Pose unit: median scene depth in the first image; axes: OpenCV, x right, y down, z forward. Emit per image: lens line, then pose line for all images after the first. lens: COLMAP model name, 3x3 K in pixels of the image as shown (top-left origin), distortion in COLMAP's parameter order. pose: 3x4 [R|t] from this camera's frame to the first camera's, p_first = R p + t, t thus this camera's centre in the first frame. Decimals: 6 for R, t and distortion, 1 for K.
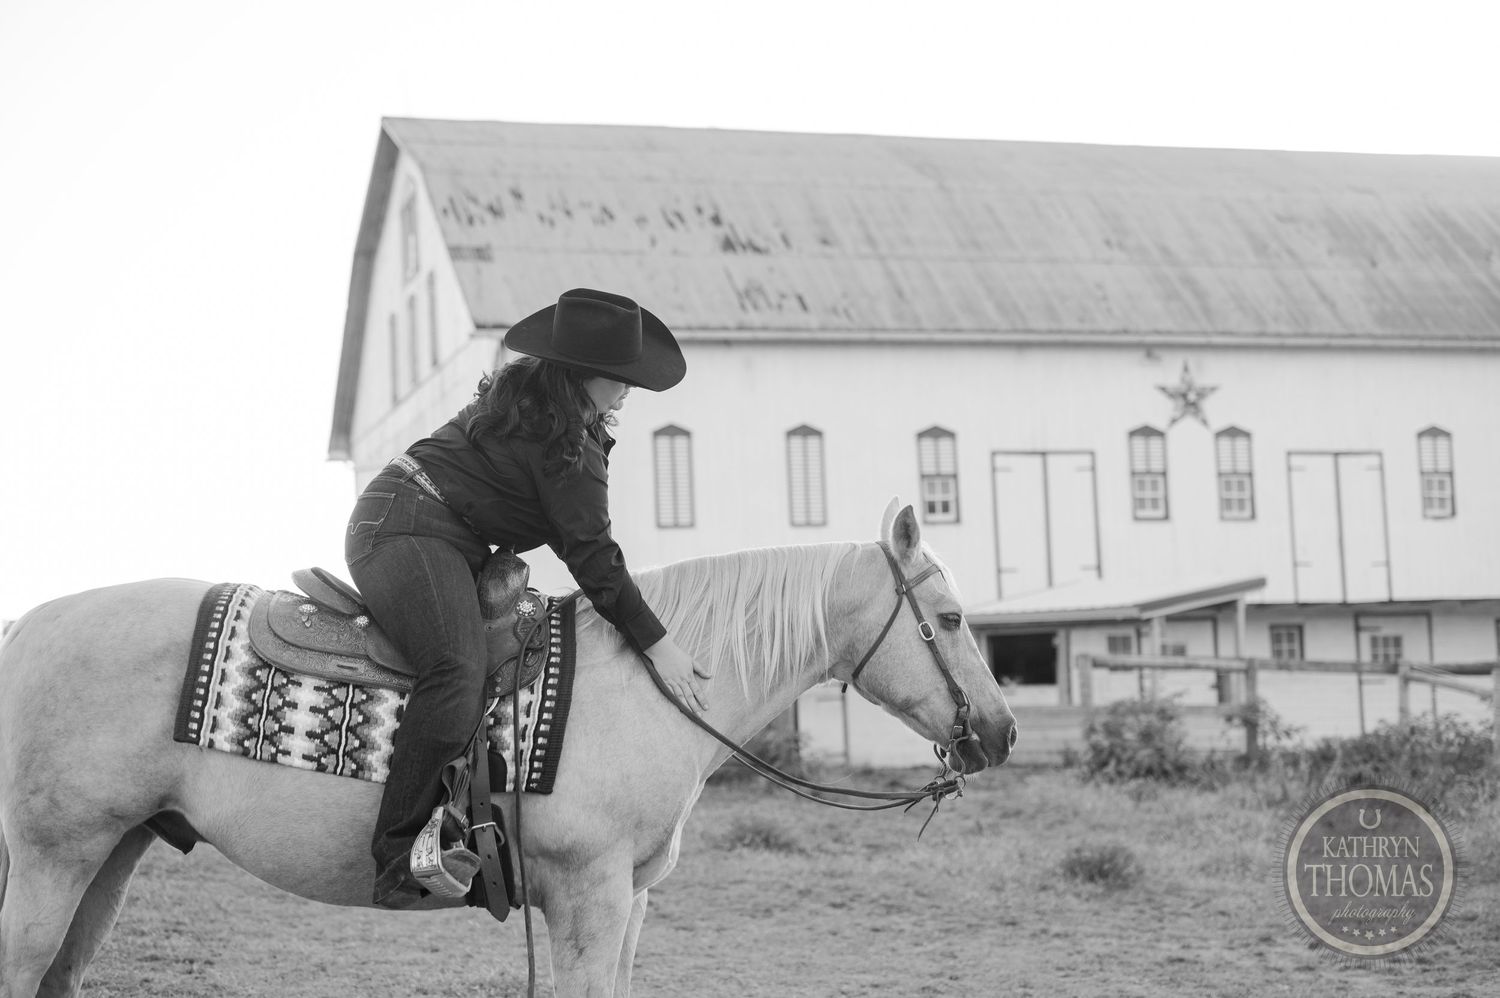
lens RADIAL K [[3007.9, 0, 750.0], [0, 3007.9, 499.0], [0, 0, 1]] dist [-0.086245, -0.030208]
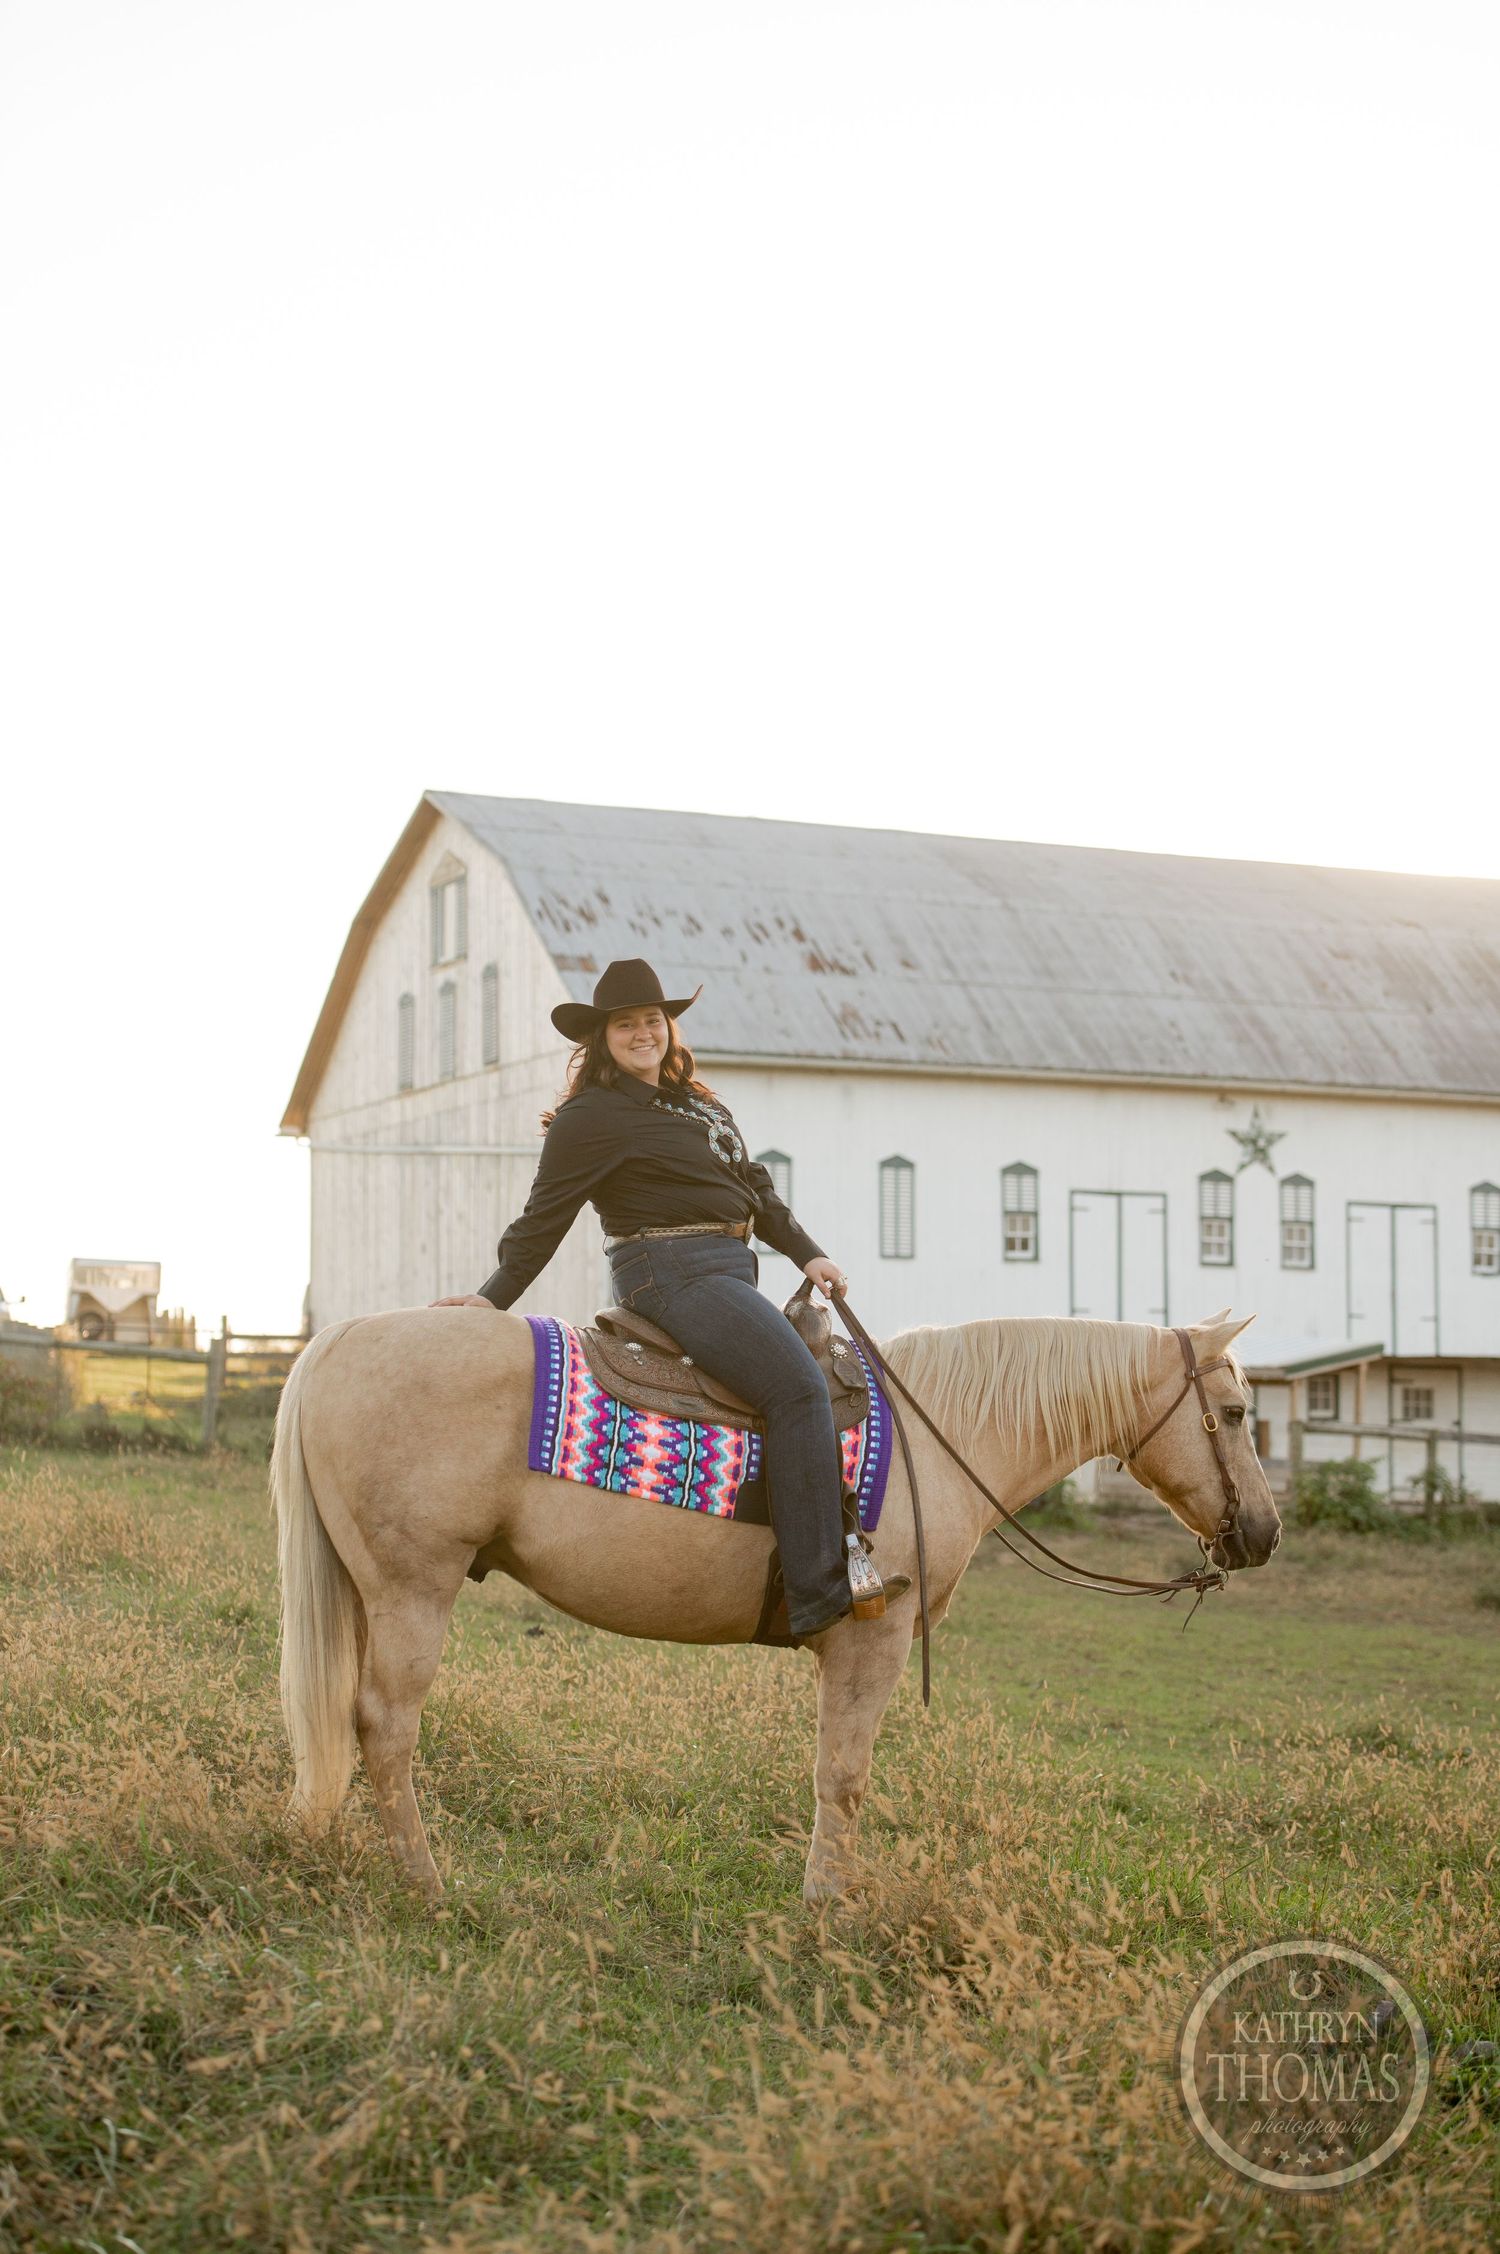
lens RADIAL K [[4519.8, 0, 750.0], [0, 4519.8, 1127.0], [0, 0, 1]] dist [-0.086245, -0.030208]
pose [[0.986942, 0.056194, 0.150953, -0.245924], [-0.058260, 0.998258, 0.009291, -0.043437], [-0.150168, -0.017964, 0.988497, -0.452106]]
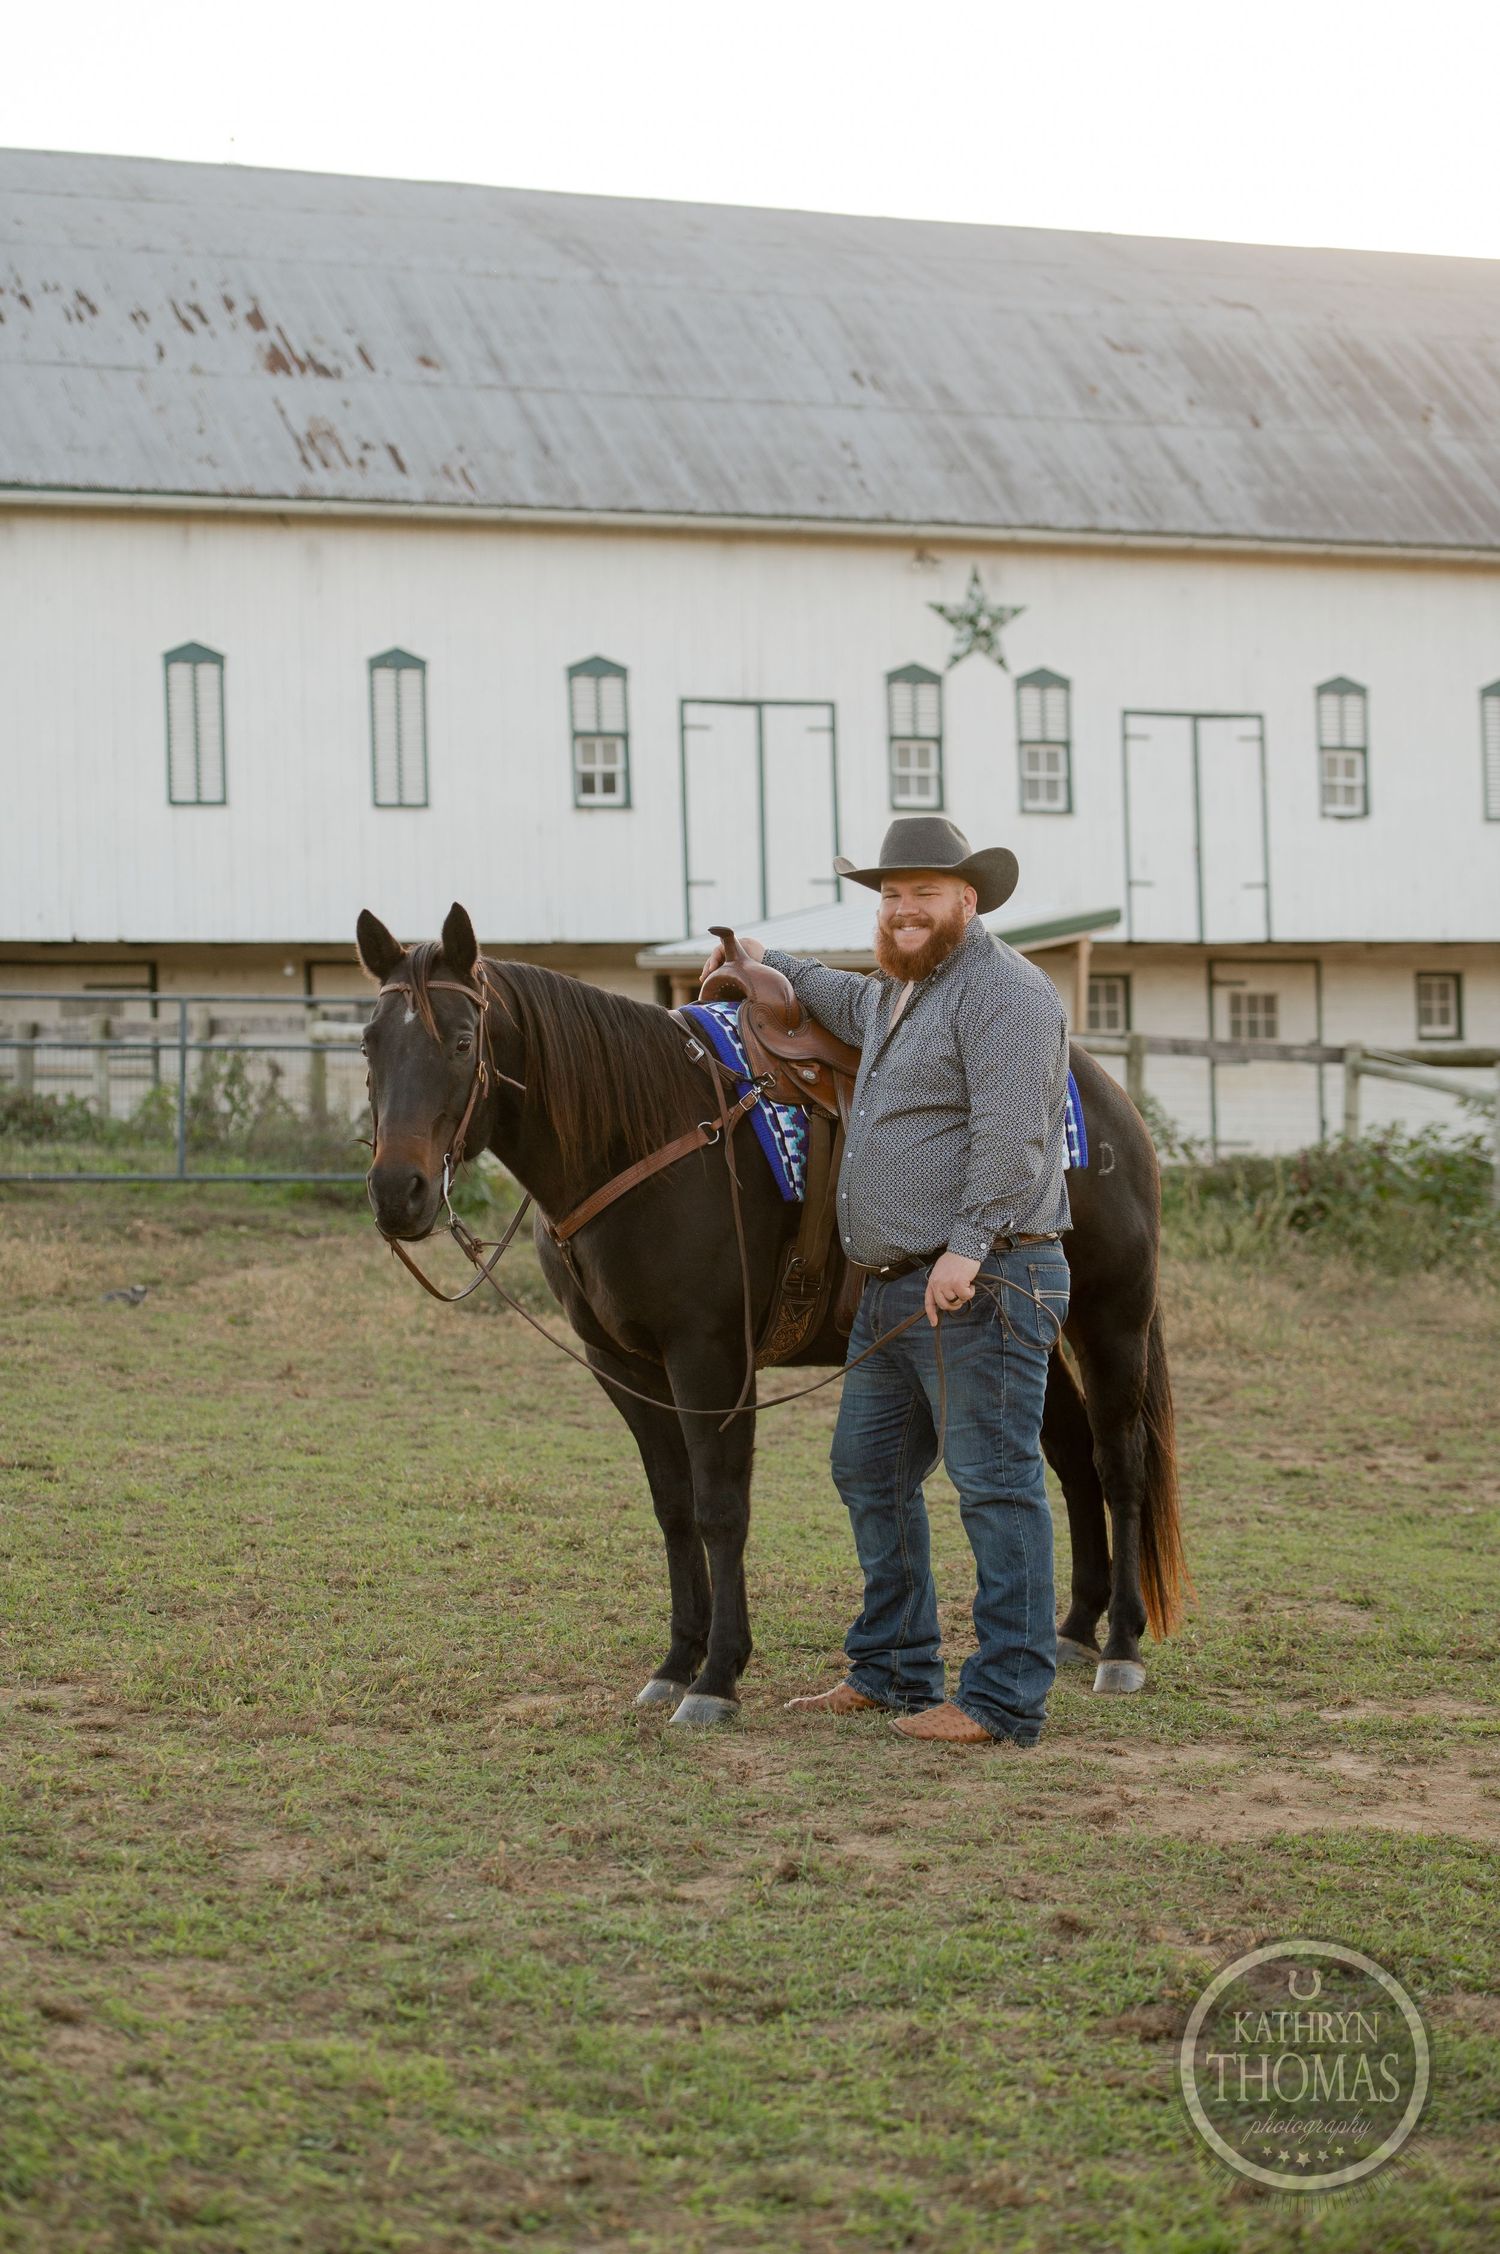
lens RADIAL K [[4939.5, 0, 750.0], [0, 4939.5, 1127.0], [0, 0, 1]] dist [-0.012058, -0.127307]
pose [[0.989883, 0.017024, 0.140864, -0.052209], [-0.028385, 0.996467, 0.079039, -0.008223], [-0.139021, -0.082238, 0.986869, -0.059963]]
